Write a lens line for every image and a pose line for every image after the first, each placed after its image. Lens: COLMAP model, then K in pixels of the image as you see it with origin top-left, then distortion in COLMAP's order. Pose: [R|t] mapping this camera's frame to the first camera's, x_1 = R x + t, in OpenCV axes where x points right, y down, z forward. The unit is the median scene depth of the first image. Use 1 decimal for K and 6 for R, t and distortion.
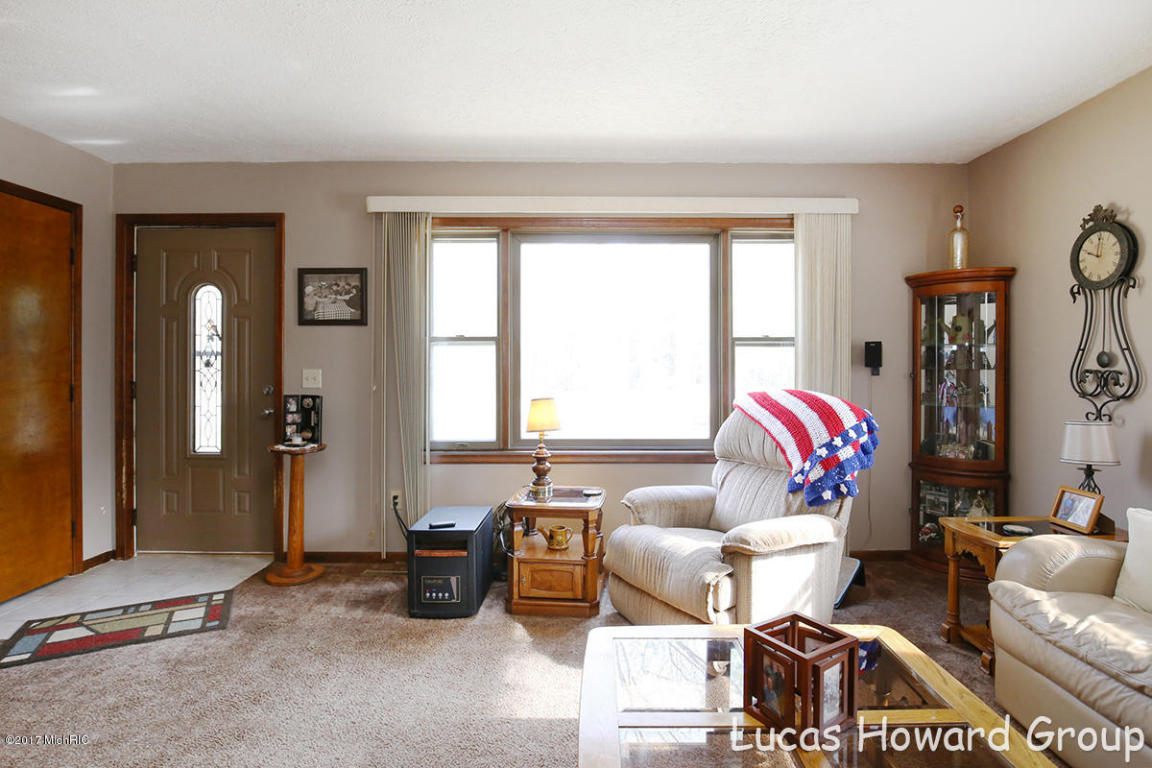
lens RADIAL K [[581.2, 0, 597.3], [0, 581.2, 367.9], [0, 0, 1]] dist [-0.020620, 0.000581]
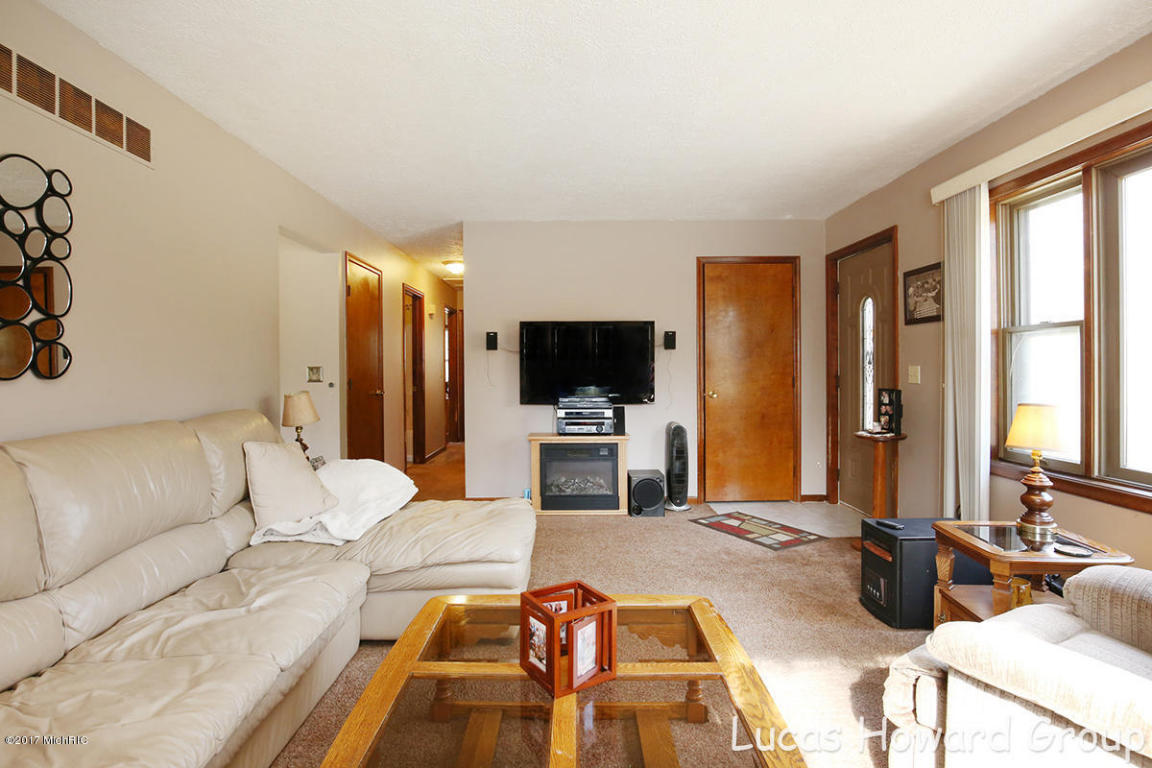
lens RADIAL K [[581.2, 0, 578.9], [0, 581.2, 373.5], [0, 0, 1]] dist [-0.020620, 0.000581]
pose [[-0.005244, 0.009405, -0.999942, 0.593883], [0.003495, 0.999950, 0.009387, 0.004937], [0.999980, -0.003446, -0.005276, 0.410516]]
